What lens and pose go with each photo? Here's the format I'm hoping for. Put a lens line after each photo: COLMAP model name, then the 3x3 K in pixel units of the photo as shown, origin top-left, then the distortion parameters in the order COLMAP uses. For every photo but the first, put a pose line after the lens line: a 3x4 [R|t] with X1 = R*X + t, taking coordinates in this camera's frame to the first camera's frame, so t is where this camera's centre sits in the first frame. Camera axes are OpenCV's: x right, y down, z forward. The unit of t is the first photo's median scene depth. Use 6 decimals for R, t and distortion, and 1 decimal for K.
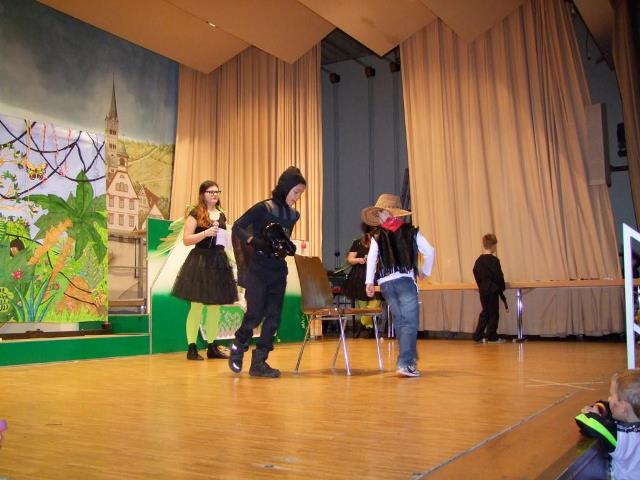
lens RADIAL K [[723.7, 0, 307.3], [0, 723.7, 242.3], [0, 0, 1]] dist [-0.026734, 0.000000]
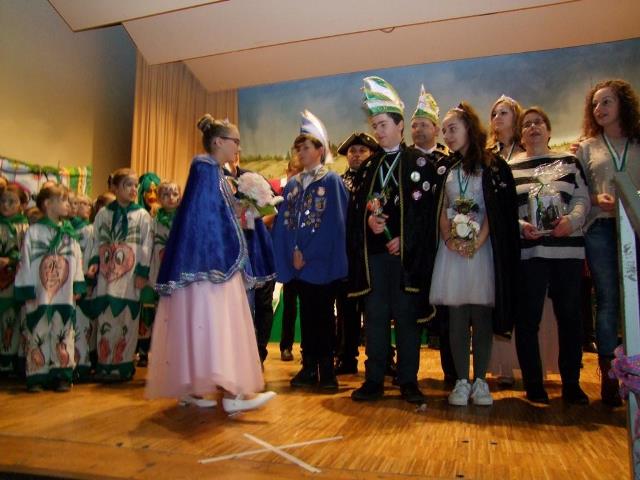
lens RADIAL K [[526.8, 0, 326.3], [0, 526.8, 243.6], [0, 0, 1]] dist [-0.121731, 0.097237]
pose [[0.264839, -0.086941, -0.960365, 0.371454], [0.094409, 0.993480, -0.063904, 0.022881], [0.959660, -0.073742, 0.271320, 0.436918]]
